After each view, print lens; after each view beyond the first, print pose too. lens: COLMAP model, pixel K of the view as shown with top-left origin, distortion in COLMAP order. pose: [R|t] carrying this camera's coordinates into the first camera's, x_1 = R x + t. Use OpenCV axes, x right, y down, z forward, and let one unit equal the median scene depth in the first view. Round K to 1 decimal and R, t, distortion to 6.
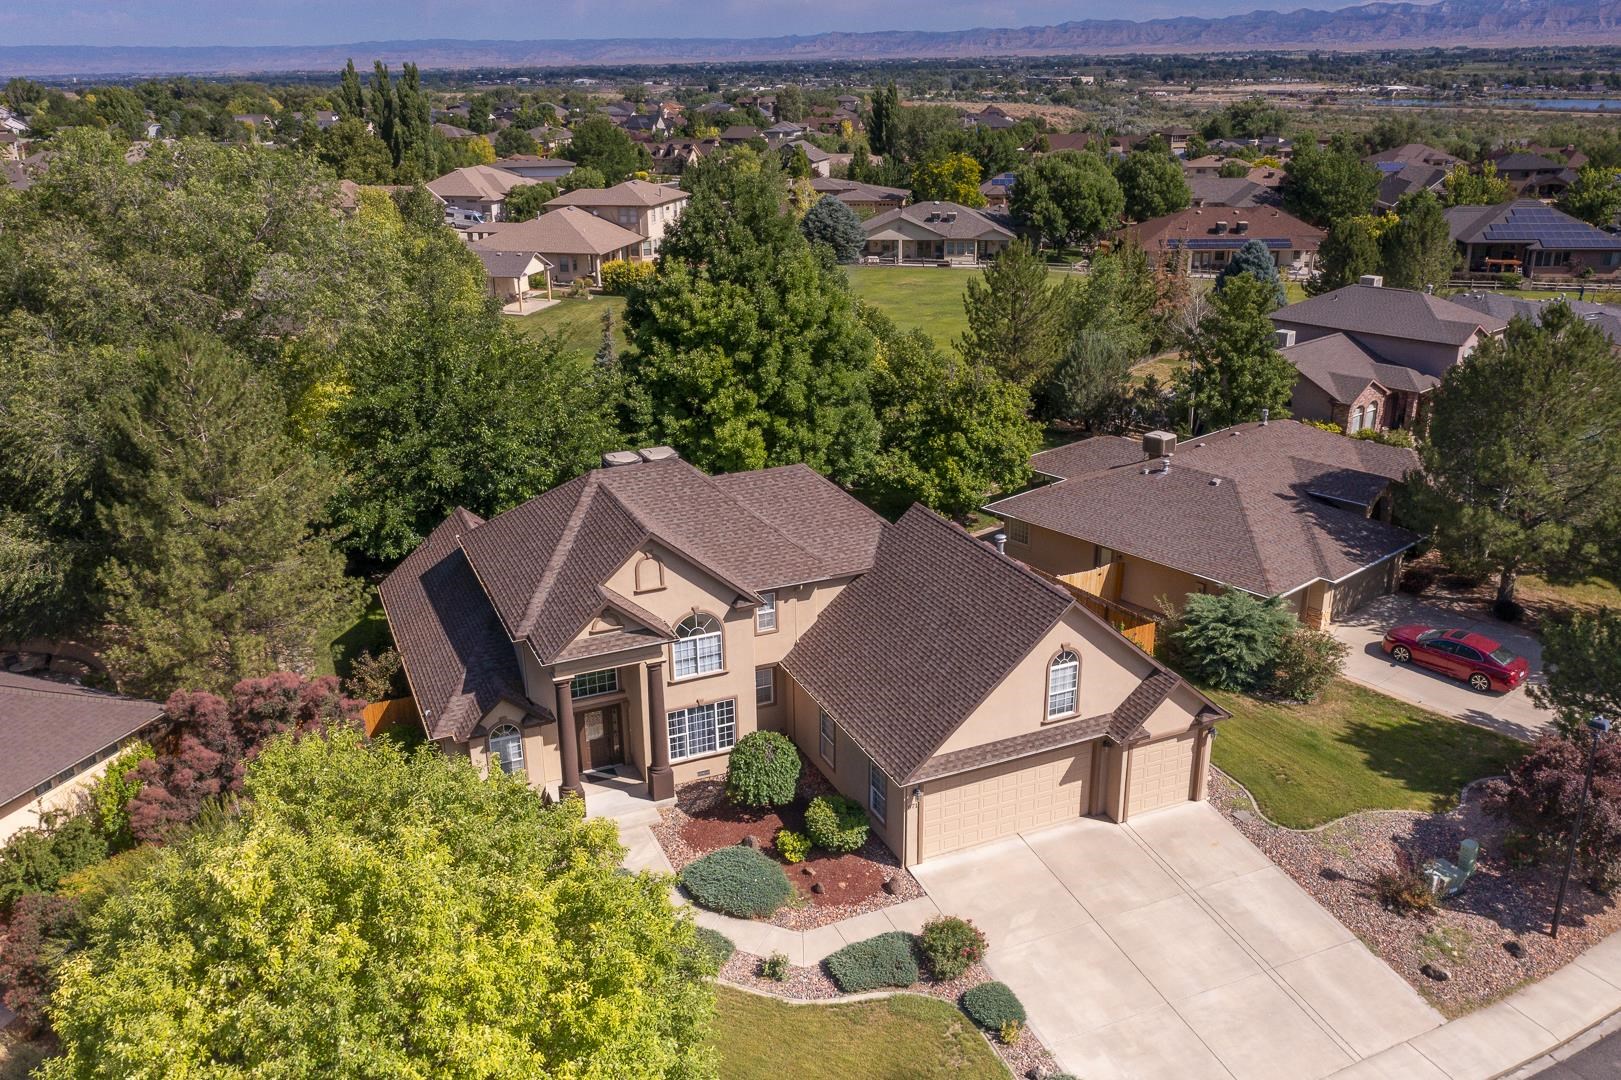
lens RADIAL K [[1310.0, 0, 800.9], [0, 1310.0, 548.0], [0, 0, 1]] dist [-0.007878, 0.000976]
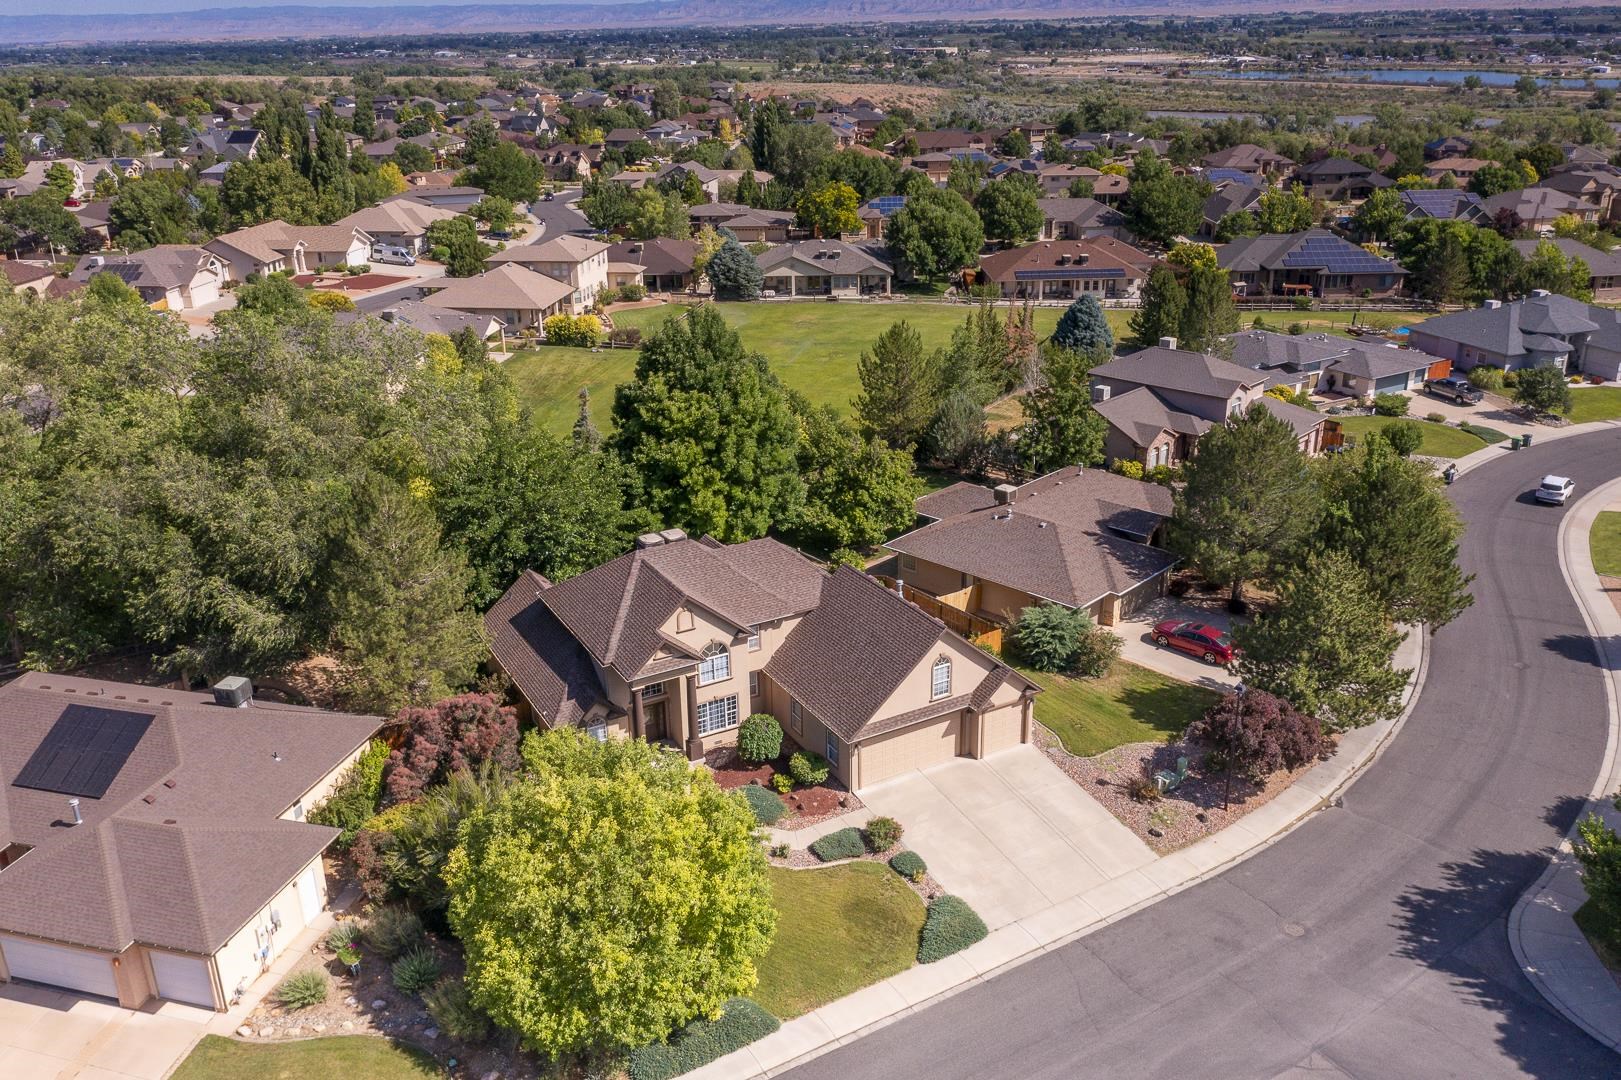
lens RADIAL K [[1310.0, 0, 797.6], [0, 1310.0, 548.8], [0, 0, 1]] dist [-0.007878, 0.000976]
pose [[0.995587, -0.039719, 0.085028, -0.092833], [0.037725, 0.998977, 0.024927, -0.085283], [-0.085931, -0.021609, 0.996067, -0.507282]]
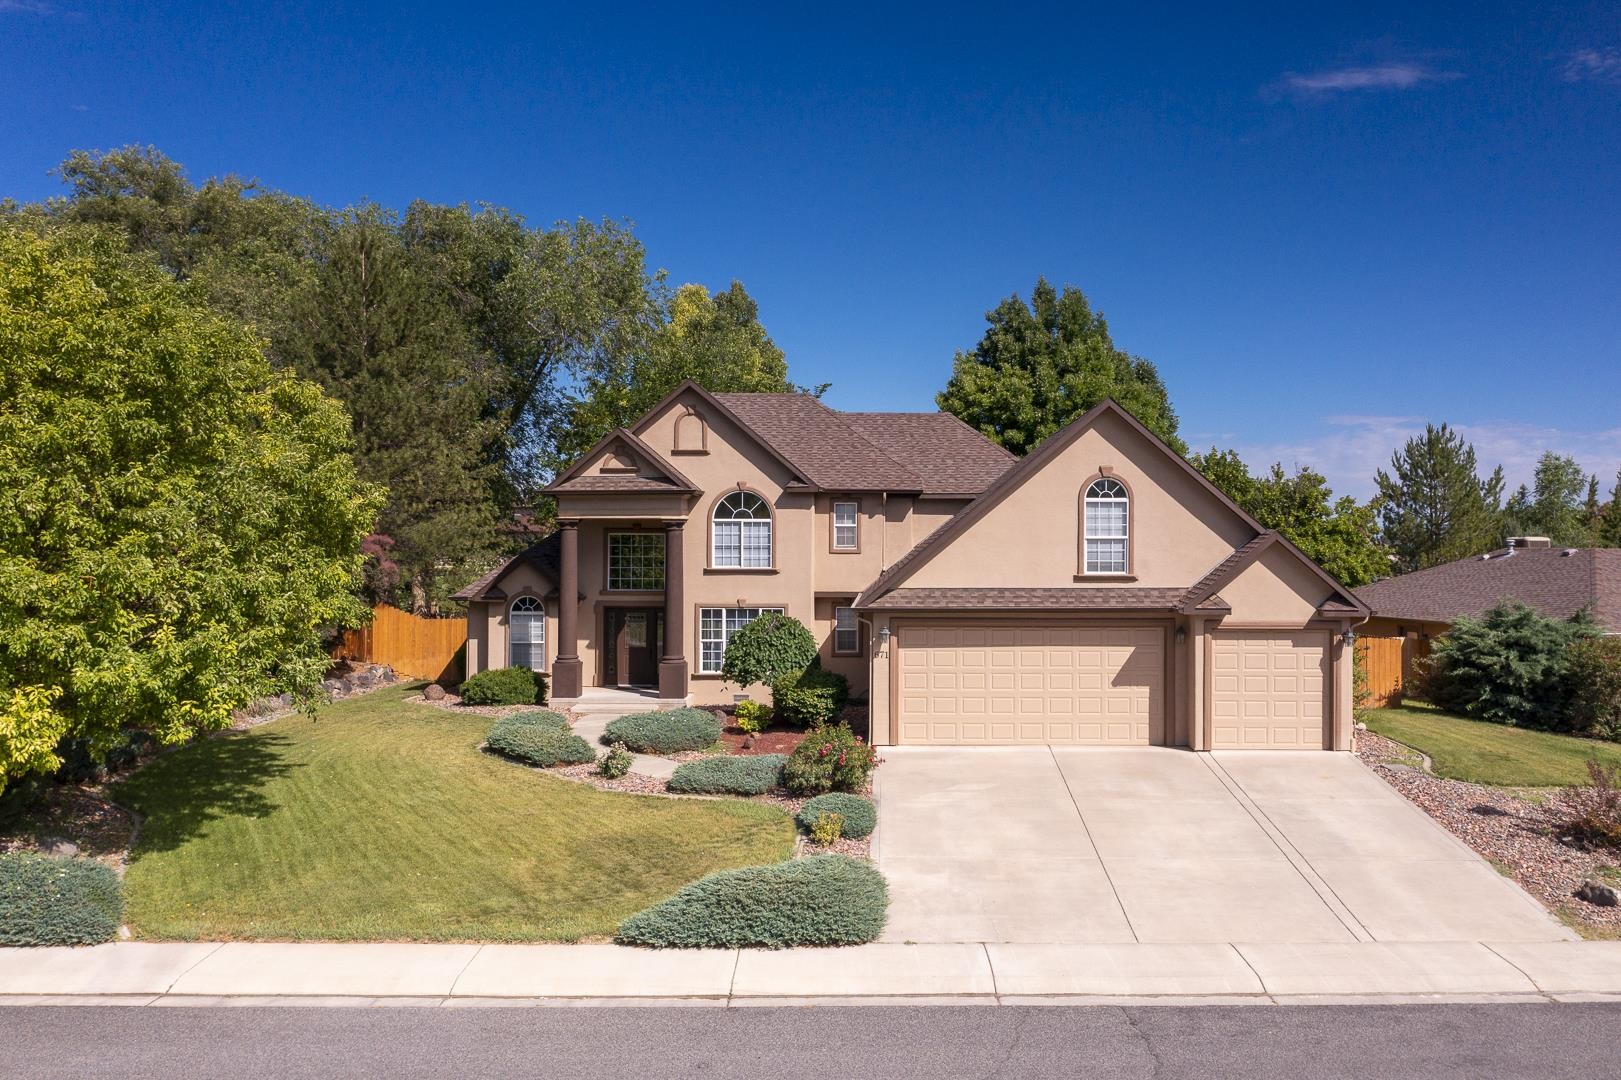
lens RADIAL K [[1310.0, 0, 892.0], [0, 1310.0, 540.4], [0, 0, 1]] dist [-0.007878, 0.000976]
pose [[0.920860, 0.018370, -0.389460, 0.303541], [-0.153476, 0.935324, -0.318771, 0.295356], [0.358416, 0.353316, 0.864121, 0.245925]]
